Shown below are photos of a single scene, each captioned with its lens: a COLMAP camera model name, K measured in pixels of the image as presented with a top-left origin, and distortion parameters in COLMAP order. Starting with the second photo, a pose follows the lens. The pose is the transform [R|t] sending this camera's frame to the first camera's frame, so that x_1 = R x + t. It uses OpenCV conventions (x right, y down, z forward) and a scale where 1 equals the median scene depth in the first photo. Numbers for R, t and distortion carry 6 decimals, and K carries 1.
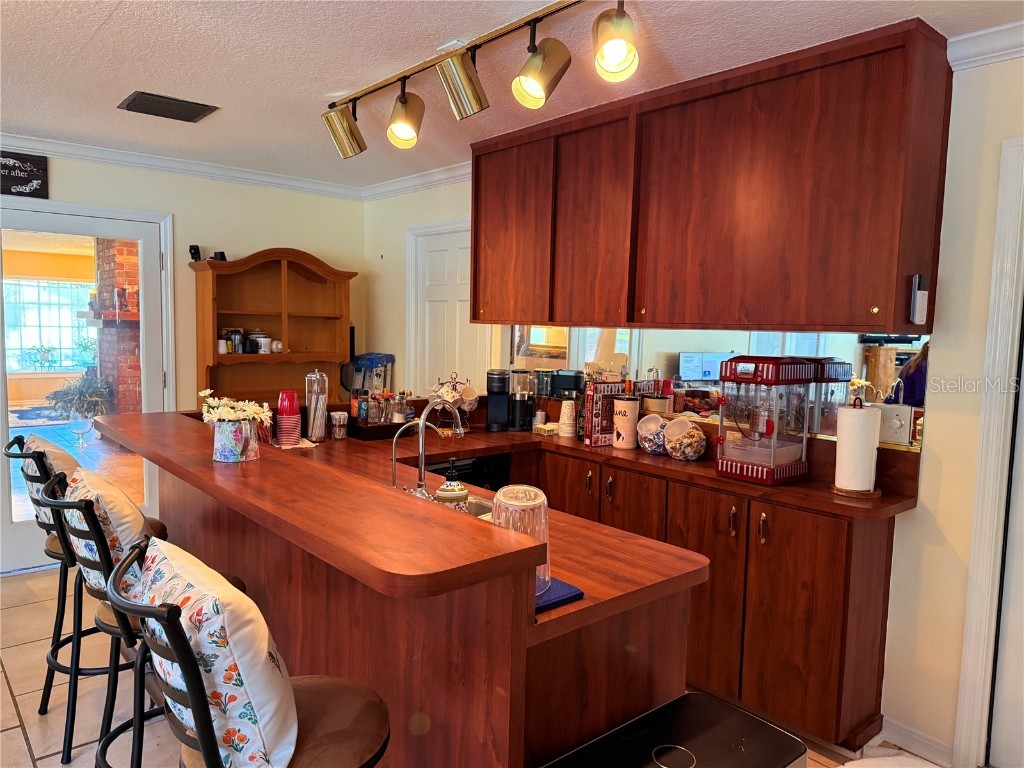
lens RADIAL K [[732.6, 0, 513.7], [0, 732.6, 385.4], [0, 0, 1]] dist [0.073744, -0.076039]
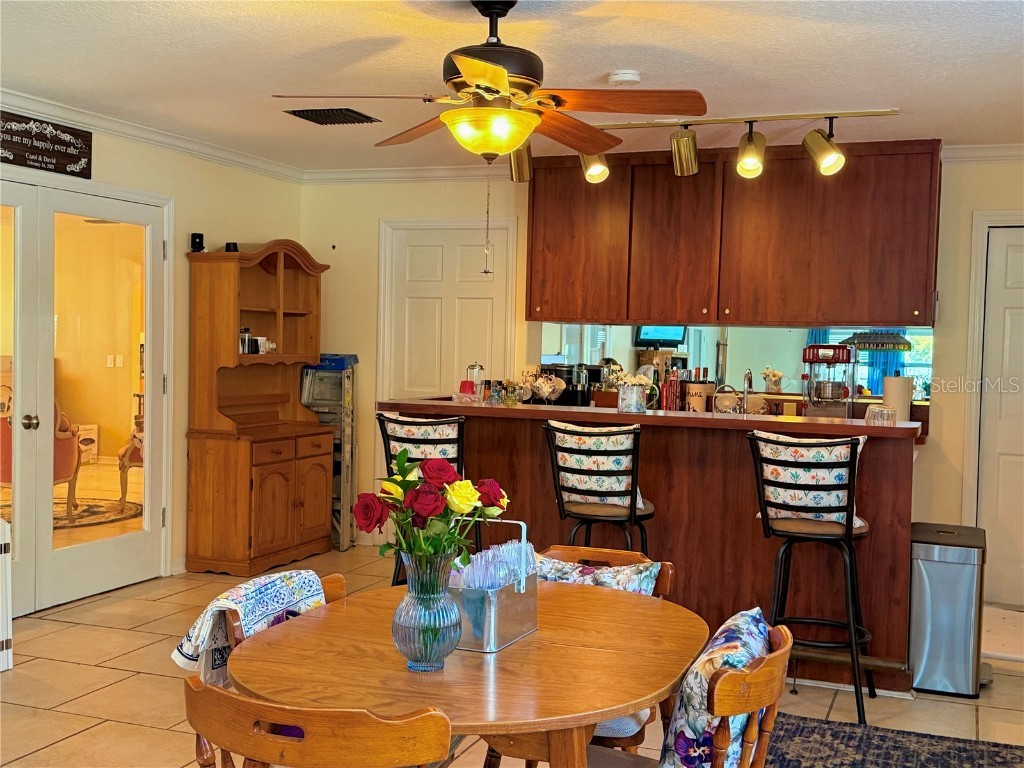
lens RADIAL K [[1194.3, 0, 512.0], [0, 1194.3, 383.9], [0, 0, 1]] dist [0.101298, 0.000000]
pose [[0.879063, -0.020950, 0.476244, -0.902642], [0.037582, 0.998970, -0.025427, 0.049990], [-0.475221, 0.040250, 0.878945, -0.511102]]
